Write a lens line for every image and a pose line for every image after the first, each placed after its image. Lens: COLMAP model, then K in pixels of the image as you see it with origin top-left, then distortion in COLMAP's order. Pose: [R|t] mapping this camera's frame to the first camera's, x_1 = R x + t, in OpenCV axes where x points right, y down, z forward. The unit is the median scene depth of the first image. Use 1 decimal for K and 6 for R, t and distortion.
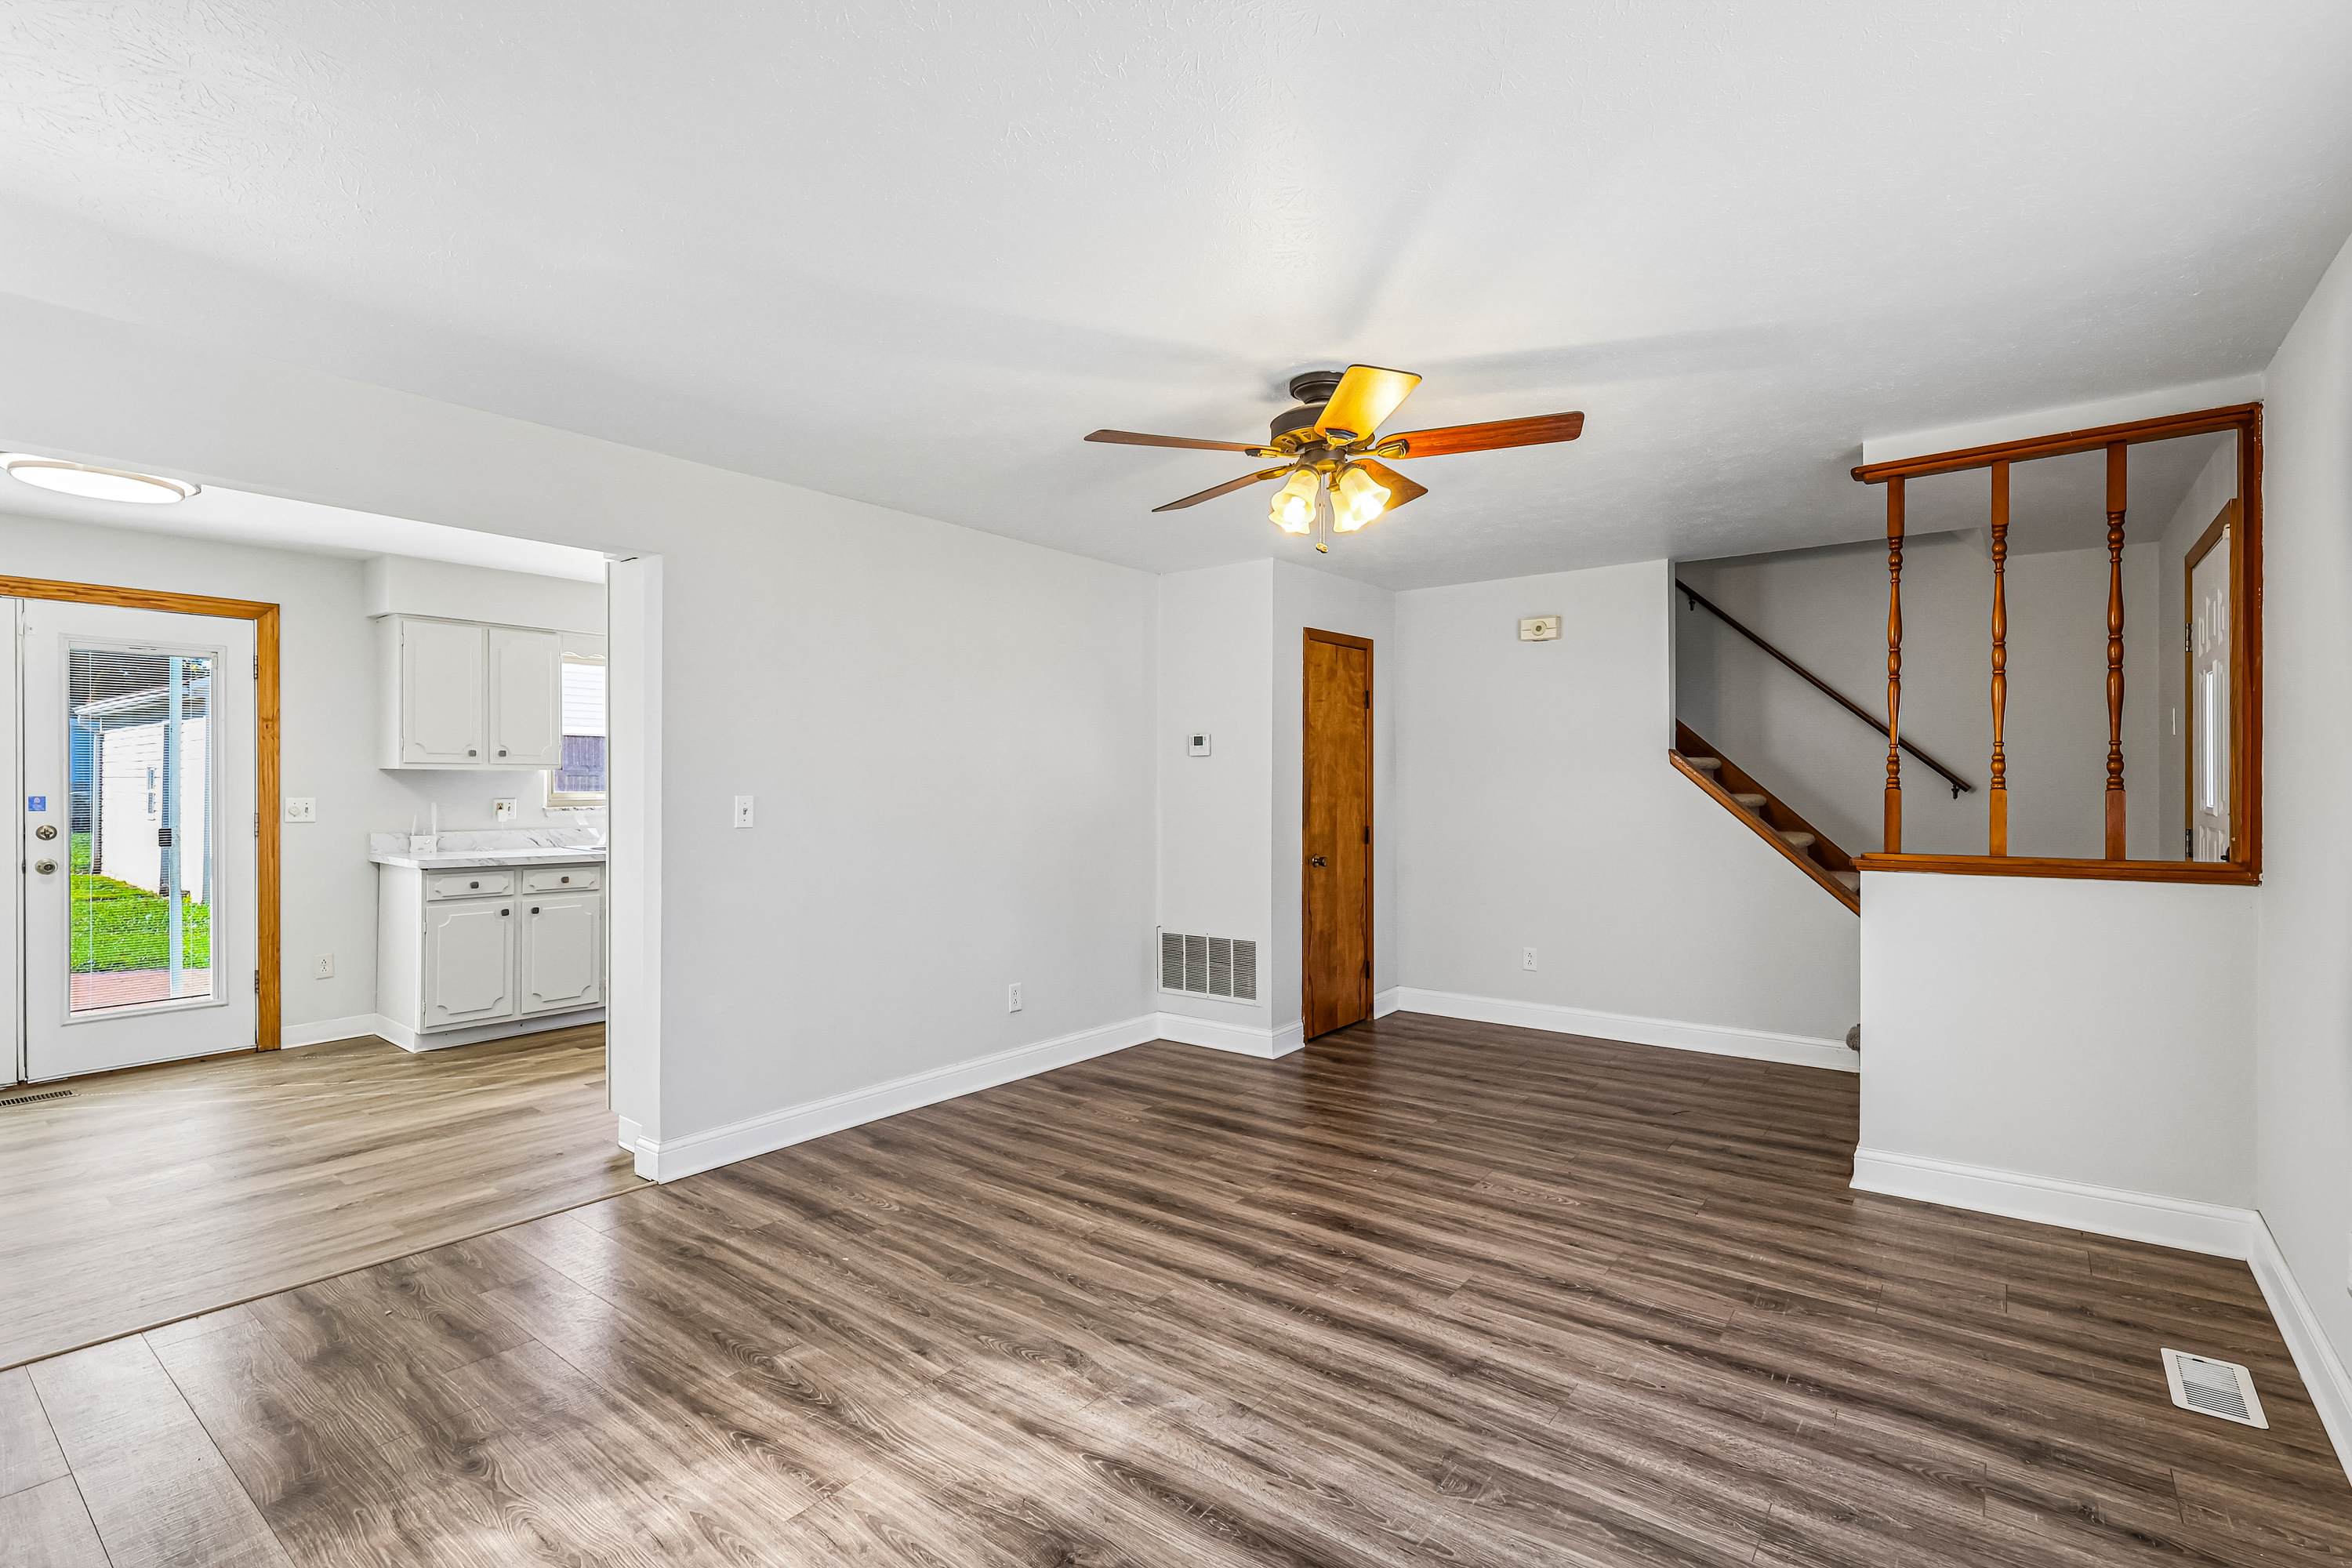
lens RADIAL K [[1084.8, 0, 1179.5], [0, 1084.8, 785.2], [0, 0, 1]] dist [-0.001160, -0.000607]
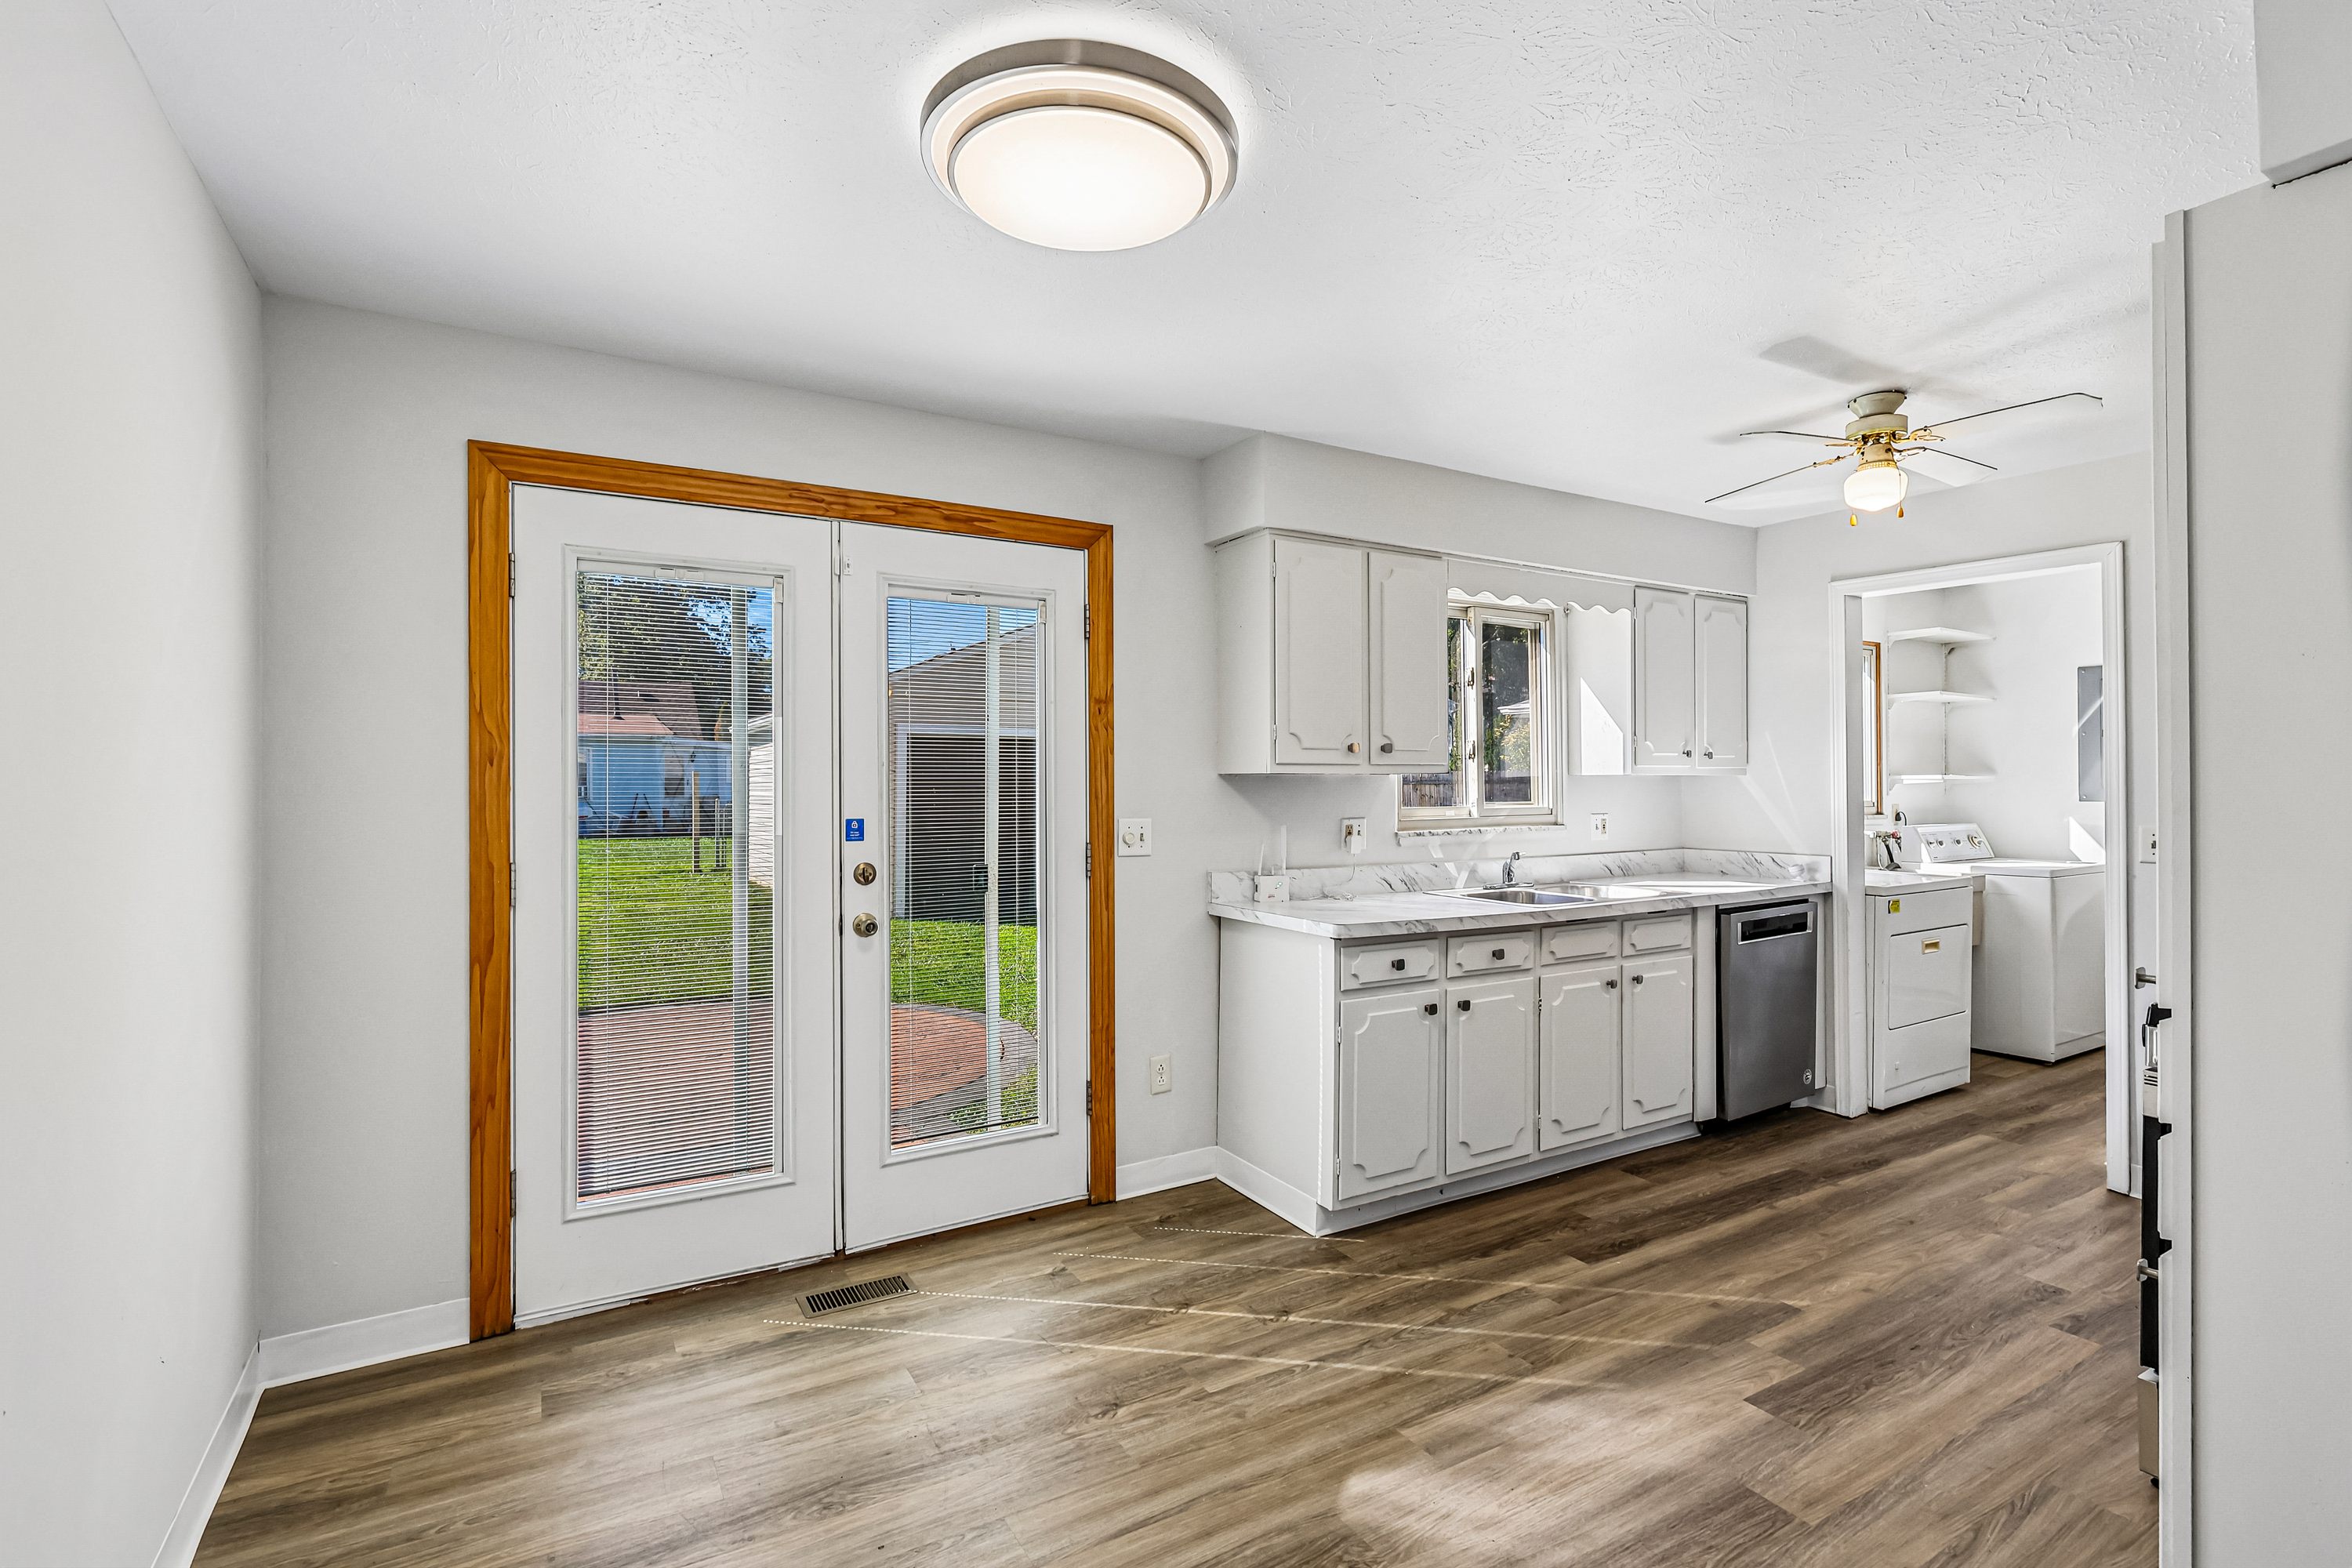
lens RADIAL K [[1084.8, 0, 1170.1], [0, 1084.8, 783.5], [0, 0, 1]] dist [-0.001160, -0.000607]
pose [[0.930407, -0.008226, -0.366436, -0.555415], [0.004891, 0.999938, -0.010030, -0.003219], [0.366495, 0.007540, 0.930389, 0.398282]]
